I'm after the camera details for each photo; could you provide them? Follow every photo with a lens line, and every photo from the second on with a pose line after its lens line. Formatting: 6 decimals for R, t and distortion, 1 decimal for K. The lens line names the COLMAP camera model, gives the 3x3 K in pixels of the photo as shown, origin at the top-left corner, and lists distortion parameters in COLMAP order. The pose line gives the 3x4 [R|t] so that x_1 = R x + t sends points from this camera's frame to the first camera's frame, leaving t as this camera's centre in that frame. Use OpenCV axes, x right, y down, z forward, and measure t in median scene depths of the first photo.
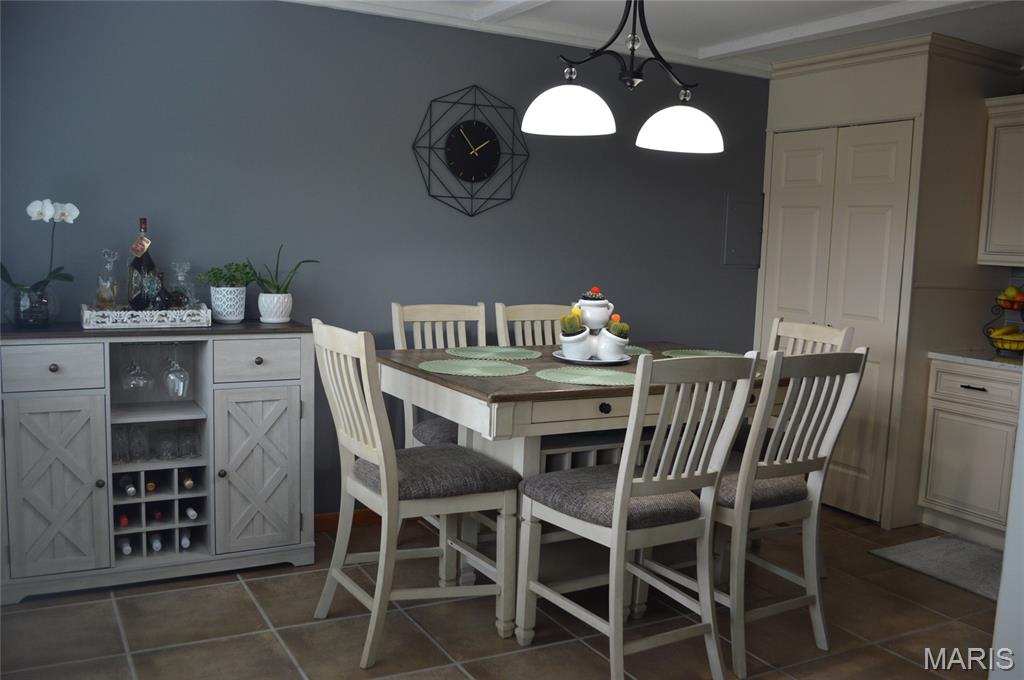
lens RADIAL K [[909.8, 0, 516.5], [0, 909.8, 338.6], [0, 0, 1]] dist [-0.071258, 0.002333]
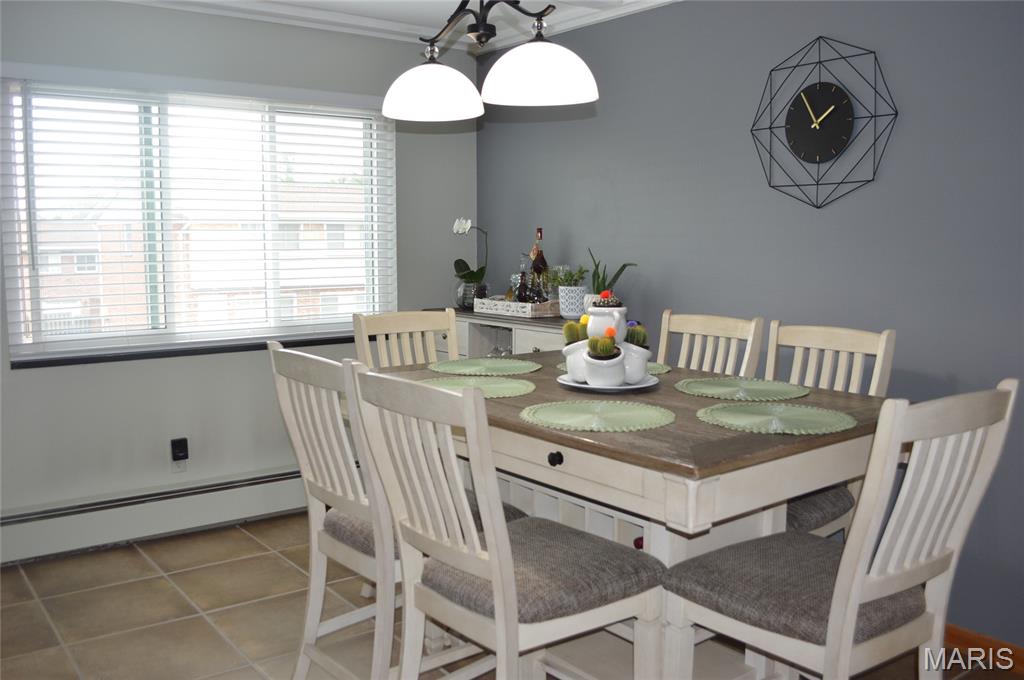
lens RADIAL K [[909.8, 0, 515.1], [0, 909.8, 337.6], [0, 0, 1]] dist [-0.071258, 0.002333]
pose [[0.161340, 0.074956, -0.984048, 0.678439], [-0.106327, 0.992628, 0.058177, -0.045079], [0.981154, 0.095245, 0.168121, 0.649763]]
